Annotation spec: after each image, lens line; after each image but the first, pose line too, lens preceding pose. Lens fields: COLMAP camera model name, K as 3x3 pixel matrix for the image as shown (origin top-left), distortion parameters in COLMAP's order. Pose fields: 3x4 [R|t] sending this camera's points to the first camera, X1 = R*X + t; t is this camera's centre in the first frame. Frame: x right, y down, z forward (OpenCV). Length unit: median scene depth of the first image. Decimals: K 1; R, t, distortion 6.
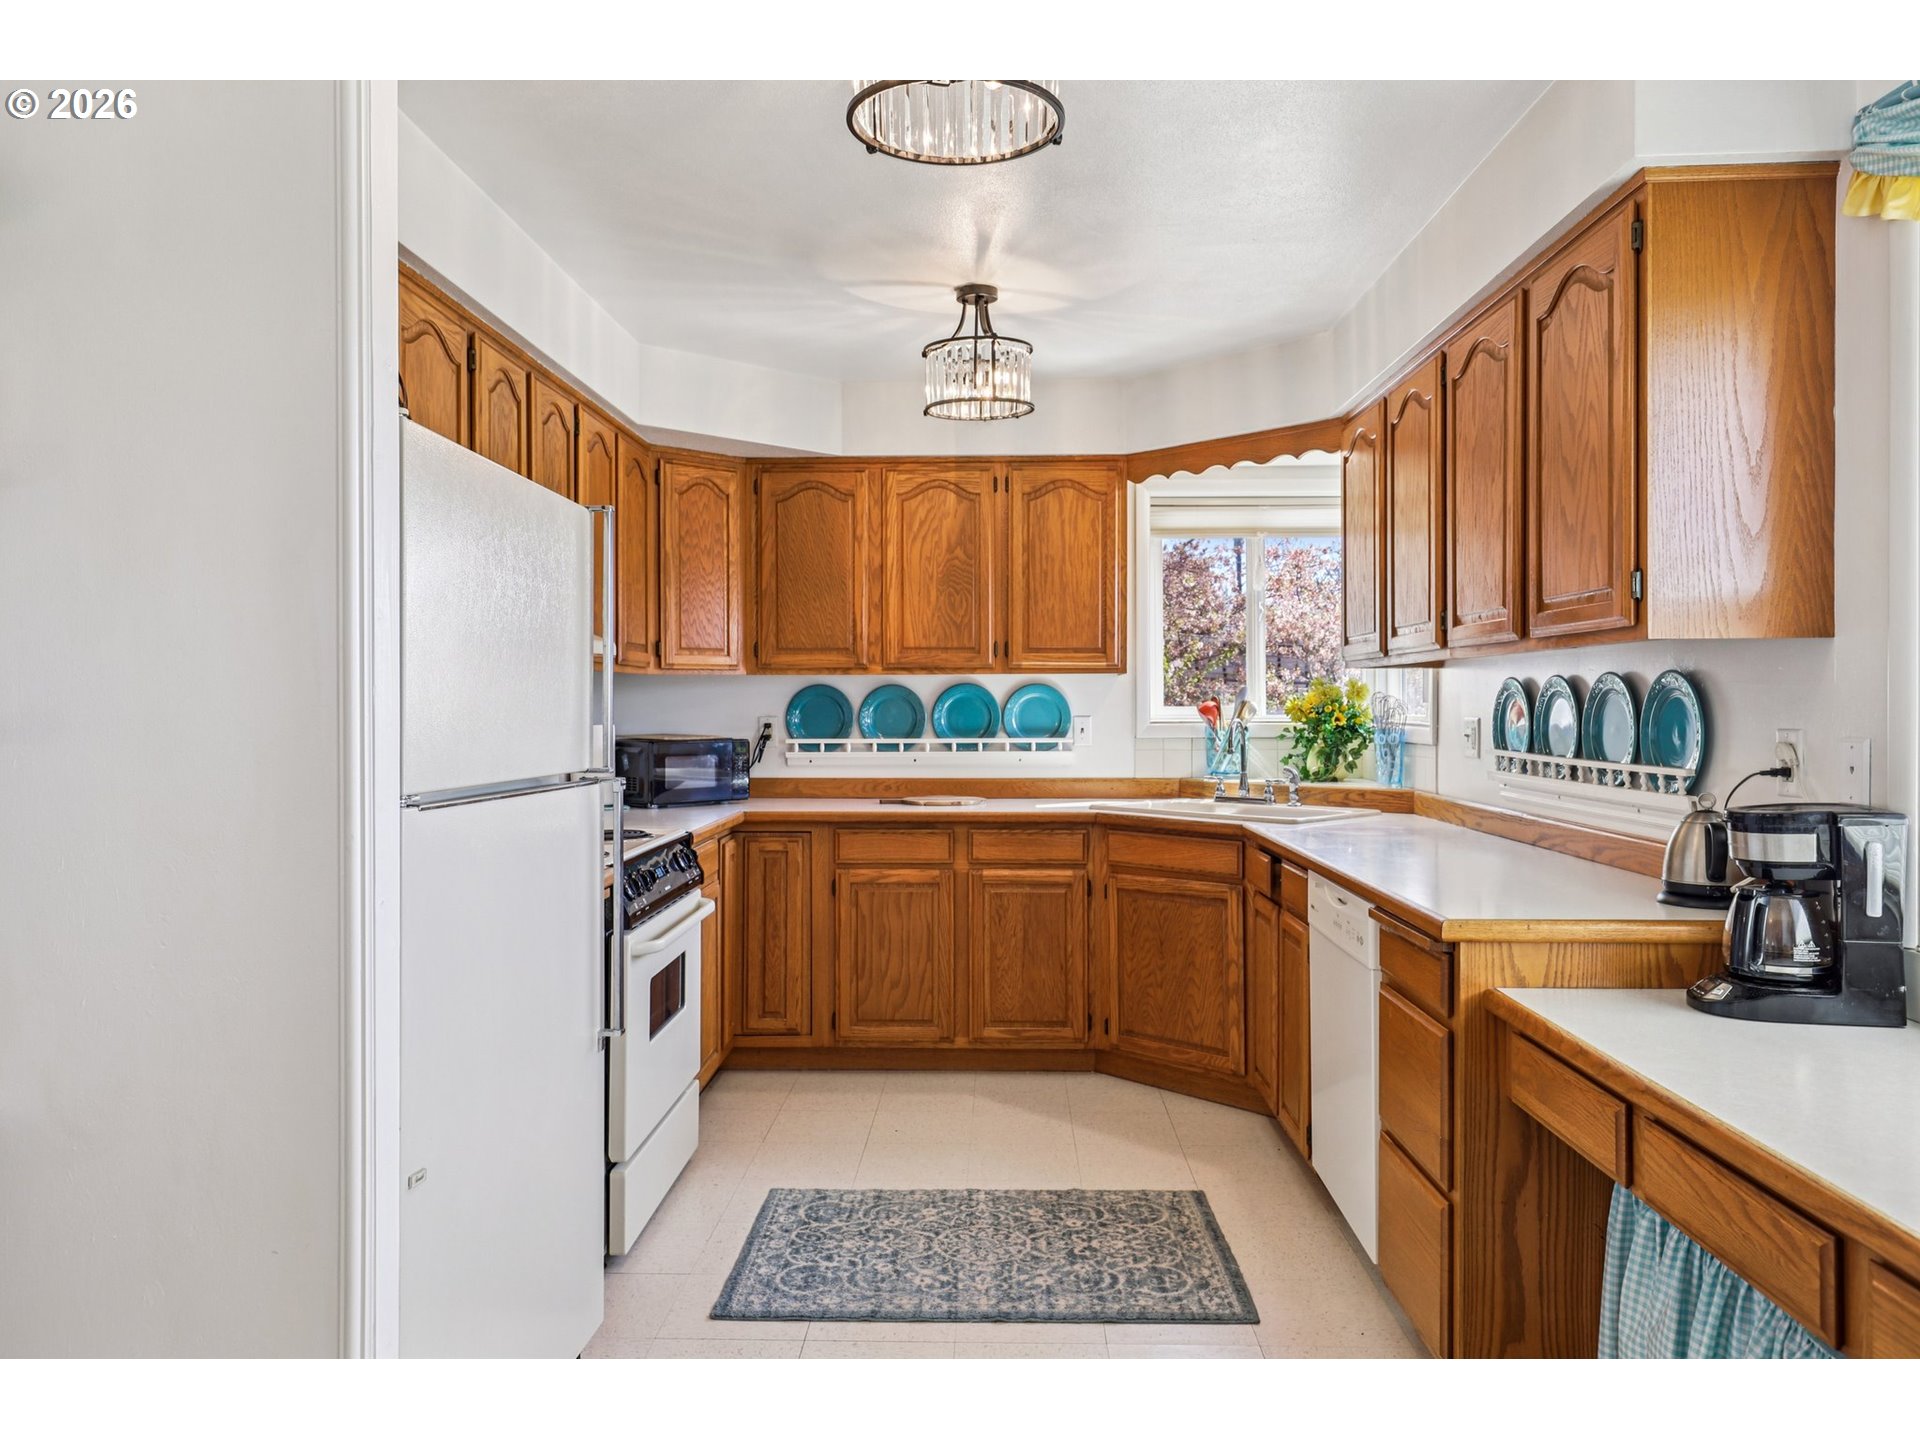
lens RADIAL K [[1367.1, 0, 956.8], [0, 1367.1, 704.9], [0, 0, 1]] dist [0.008192, -0.006427]
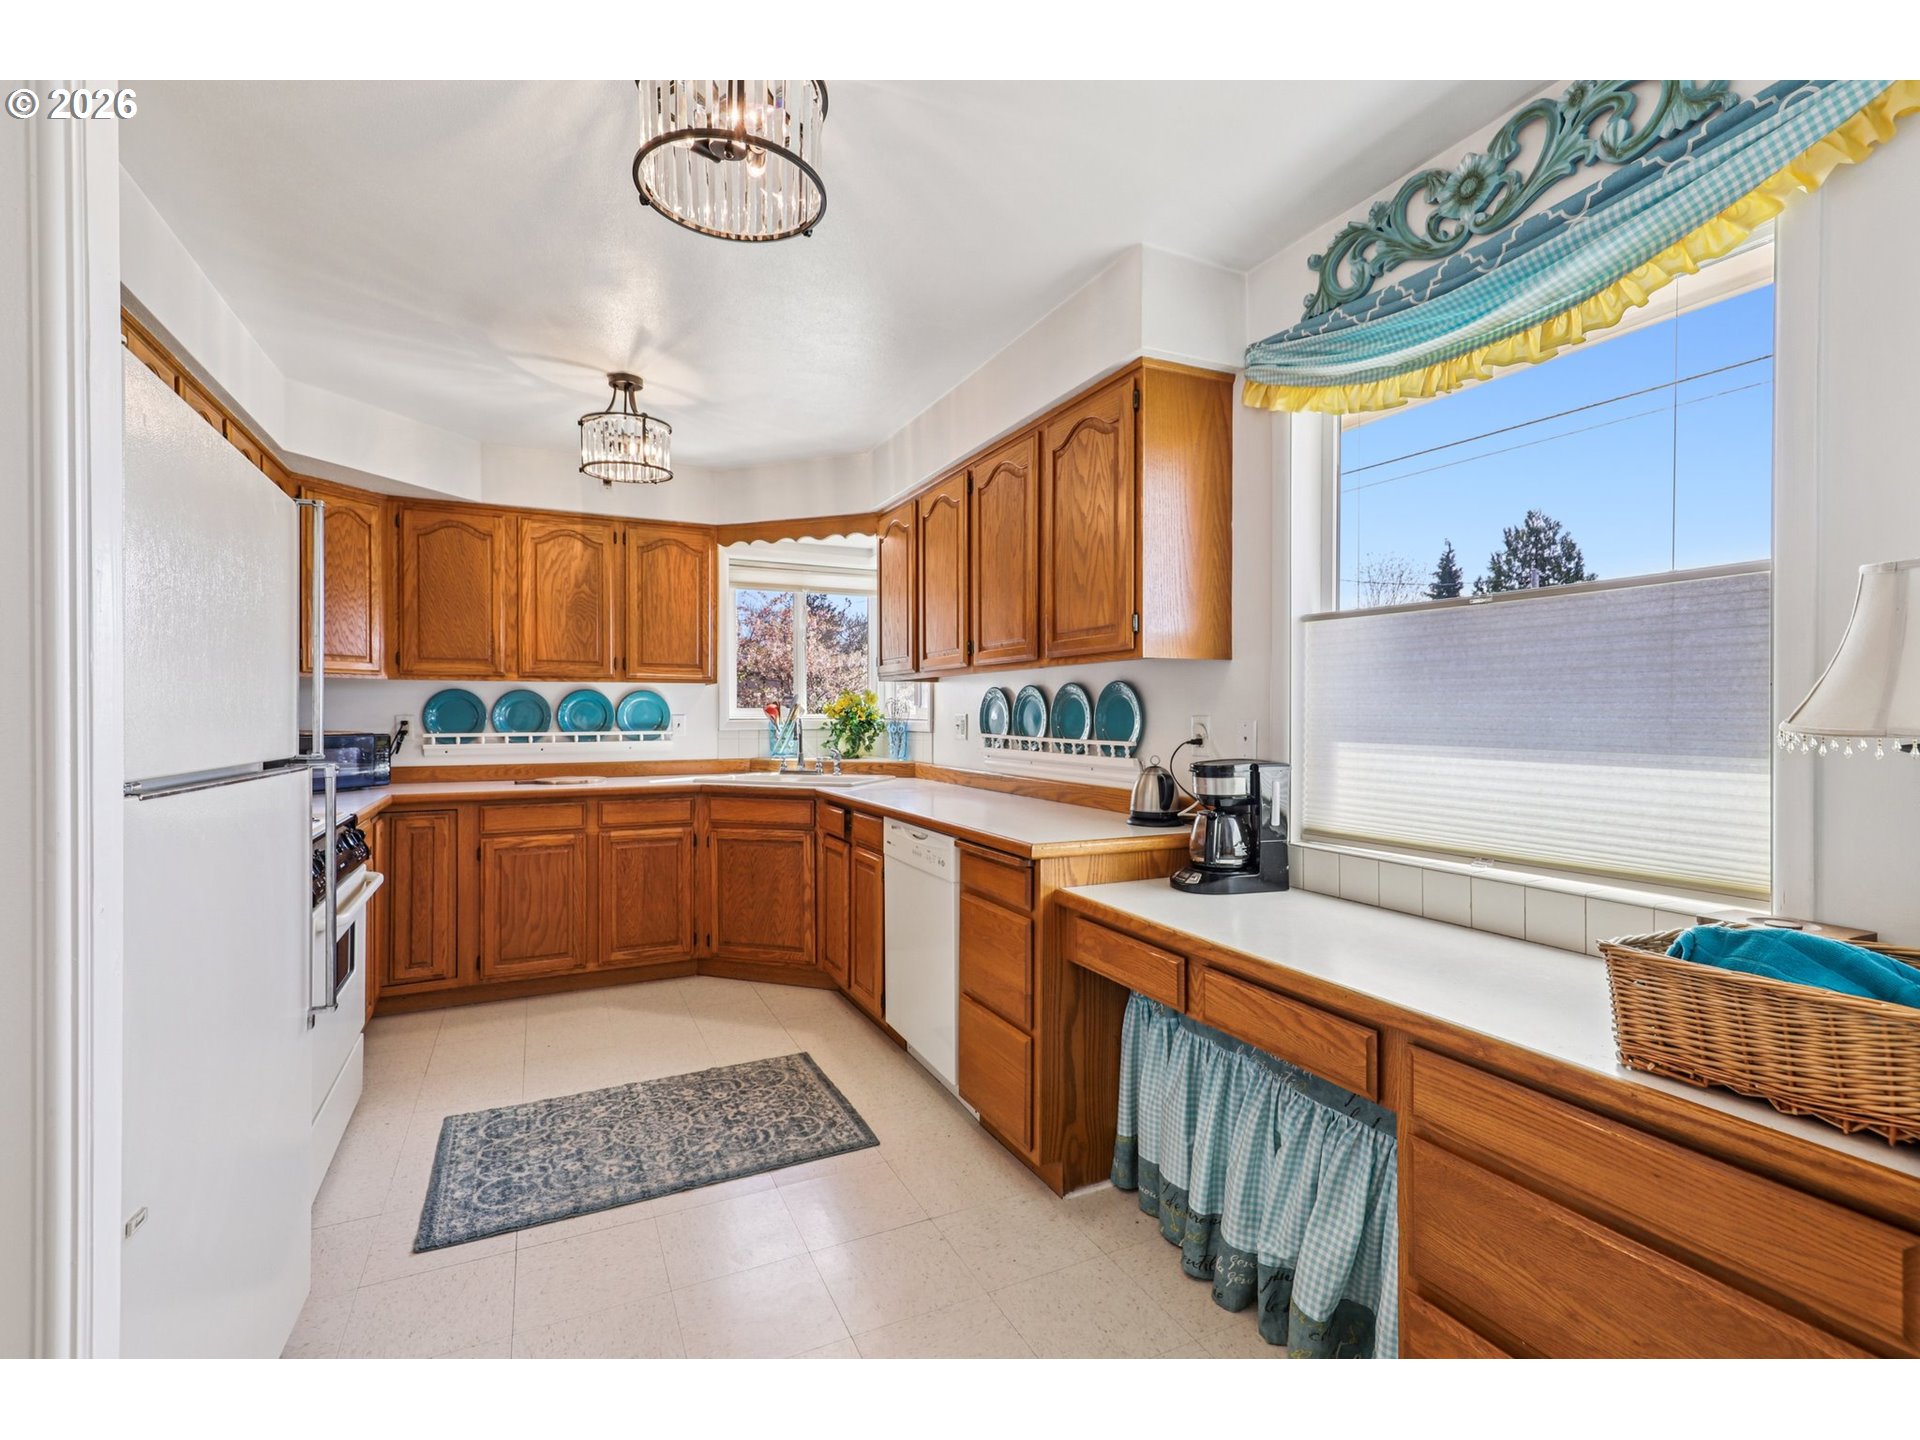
lens RADIAL K [[880.5, 0, 964.4], [0, 880.5, 714.7], [0, 0, 1]] dist [0.010353, -0.004394]
pose [[0.884878, 0.000190, 0.465823, -0.074260], [-0.000457, 1.000000, 0.000459, 0.008642], [-0.465823, -0.000619, 0.884878, 0.100889]]
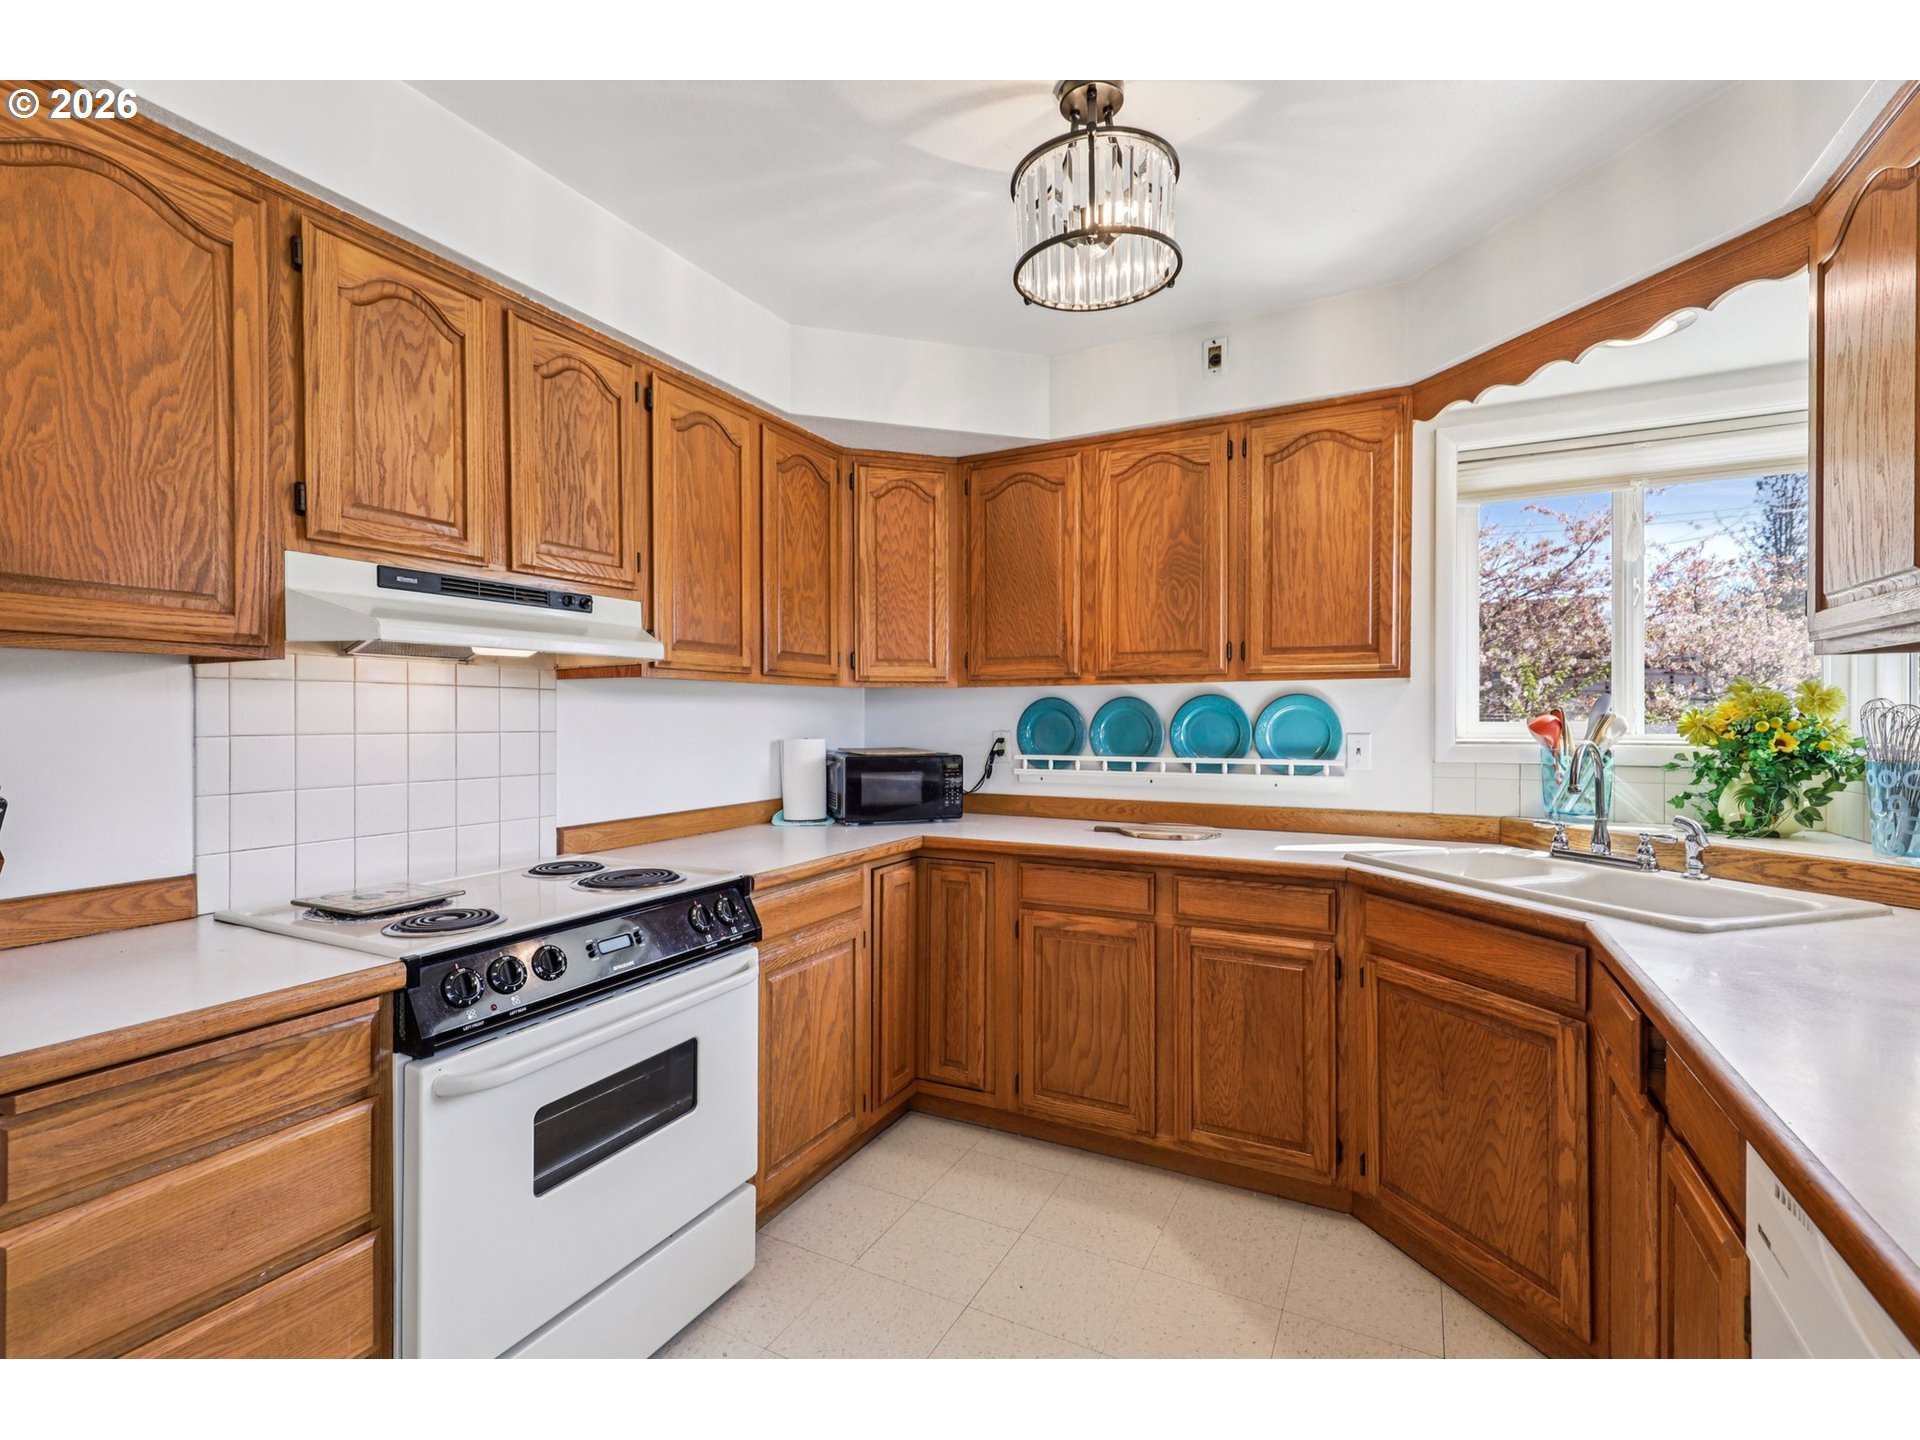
lens RADIAL K [[880.5, 0, 947.0], [0, 880.5, 721.6], [0, 0, 1]] dist [0.010353, -0.004394]
pose [[0.898001, 0.002702, -0.439985, 0.116326], [-0.001570, 0.999994, 0.002935, 0.000096], [0.439991, -0.001945, 0.898000, 0.482855]]
